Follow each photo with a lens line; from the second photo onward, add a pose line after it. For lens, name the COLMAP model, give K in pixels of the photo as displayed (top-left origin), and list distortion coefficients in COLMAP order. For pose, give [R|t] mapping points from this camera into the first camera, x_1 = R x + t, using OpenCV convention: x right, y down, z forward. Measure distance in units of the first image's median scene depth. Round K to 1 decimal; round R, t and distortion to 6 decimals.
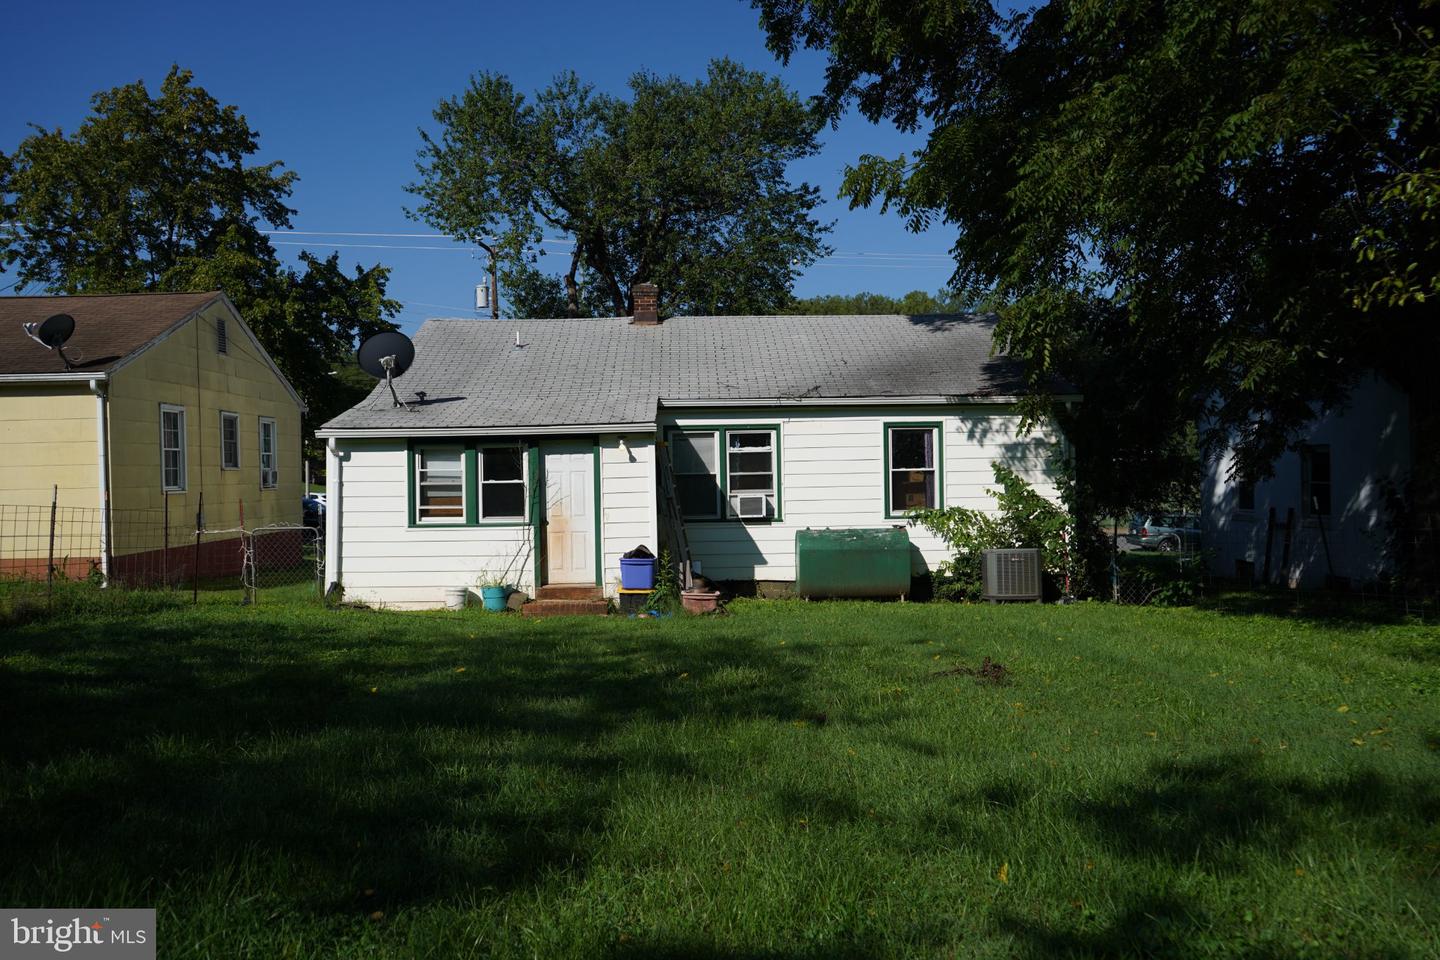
lens RADIAL K [[1154.2, 0, 722.0], [0, 1154.2, 479.1], [0, 0, 1]] dist [-0.023151, 0.022435]
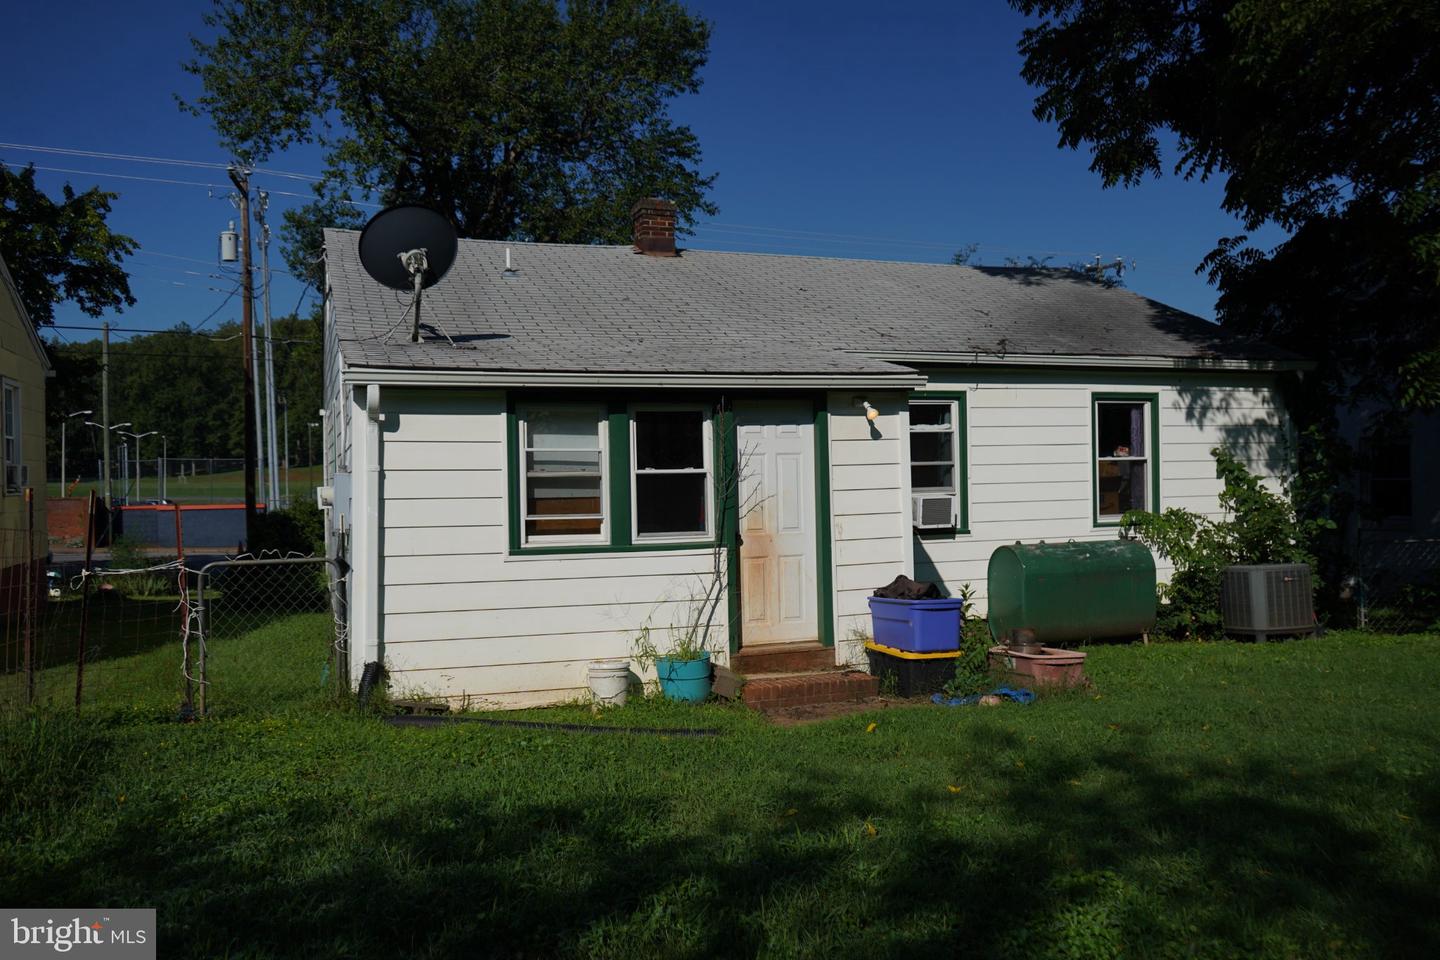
lens RADIAL K [[1154.2, 0, 724.2], [0, 1154.2, 472.0], [0, 0, 1]] dist [-0.023151, 0.022435]
pose [[0.949165, 0.000360, 0.314778, -0.307294], [0.004987, 0.999857, -0.016181, 0.010903], [-0.314739, 0.016929, 0.949027, 0.400234]]
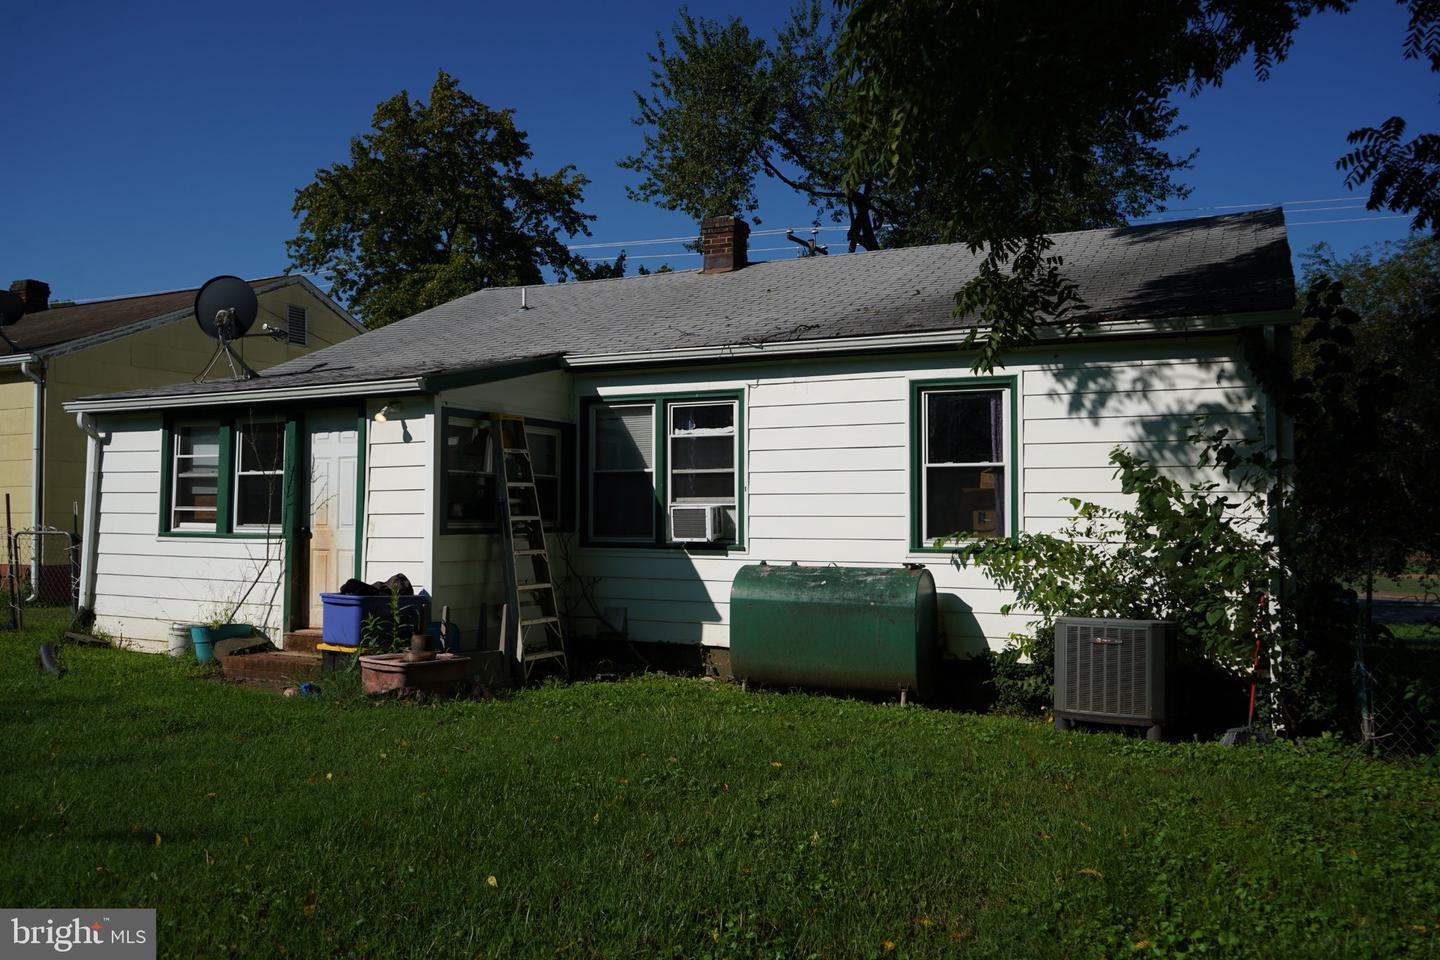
lens RADIAL K [[1154.2, 0, 719.6], [0, 1154.2, 480.2], [0, 0, 1]] dist [-0.023151, 0.022435]
pose [[0.885997, 0.004707, -0.463667, 0.324957], [-0.023025, 0.999161, -0.033855, 0.020845], [0.463119, 0.040672, 0.885363, 0.467119]]
